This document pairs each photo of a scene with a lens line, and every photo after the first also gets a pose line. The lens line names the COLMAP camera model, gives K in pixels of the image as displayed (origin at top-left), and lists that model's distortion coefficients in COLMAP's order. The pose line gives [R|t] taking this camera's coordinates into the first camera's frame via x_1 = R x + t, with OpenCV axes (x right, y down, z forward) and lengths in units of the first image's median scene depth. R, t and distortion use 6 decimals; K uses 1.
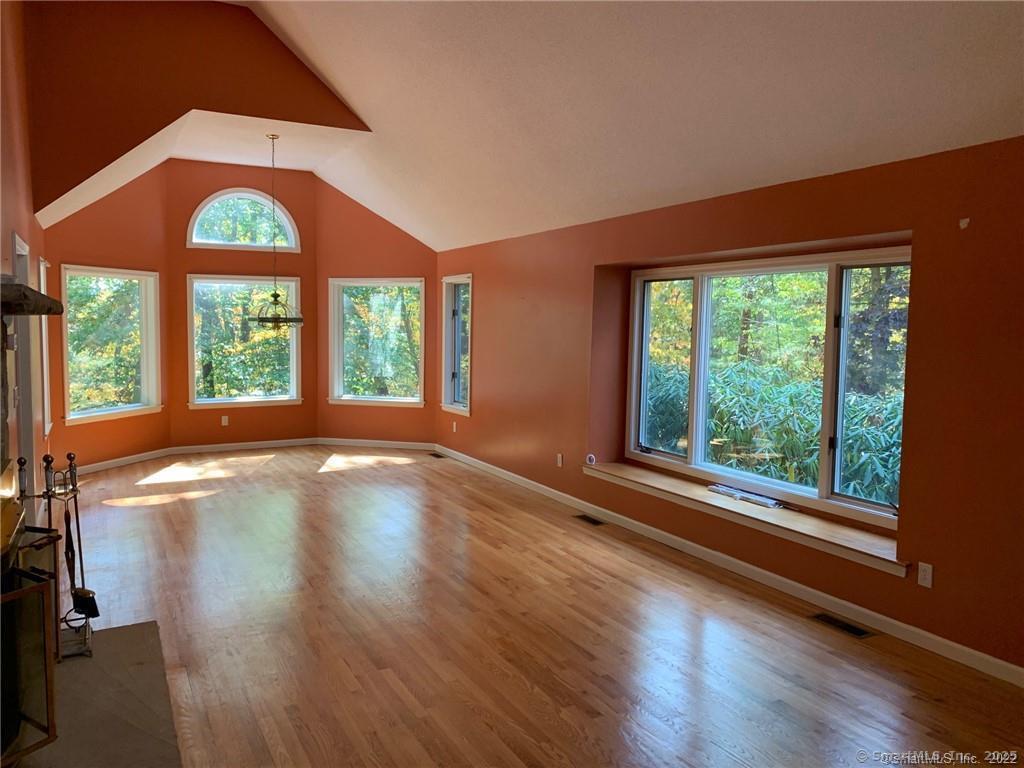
lens RADIAL K [[790.9, 0, 510.1], [0, 790.9, 367.8], [0, 0, 1]] dist [0.100364, -0.139415]
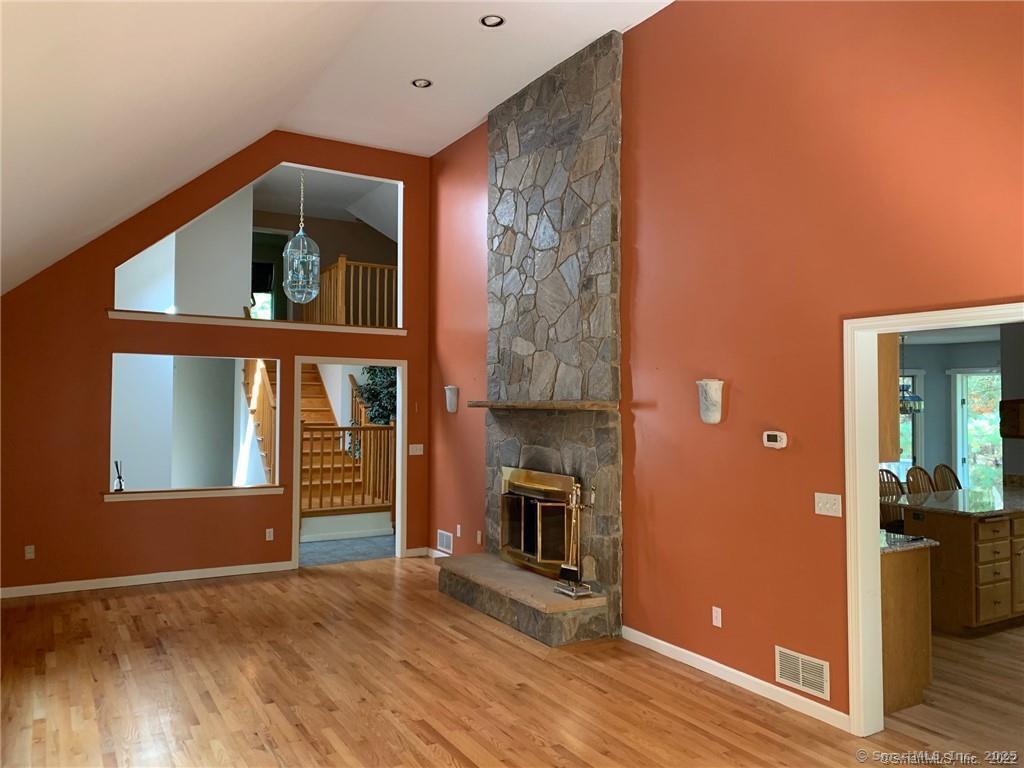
lens RADIAL K [[786.1, 0, 513.9], [0, 786.1, 372.0], [0, 0, 1]] dist [0.056476, -0.057887]
pose [[-0.998550, -0.012914, -0.052264, -0.109397], [-0.014165, 0.999620, 0.023647, -0.065049], [0.051939, 0.024353, -0.998353, 0.952156]]
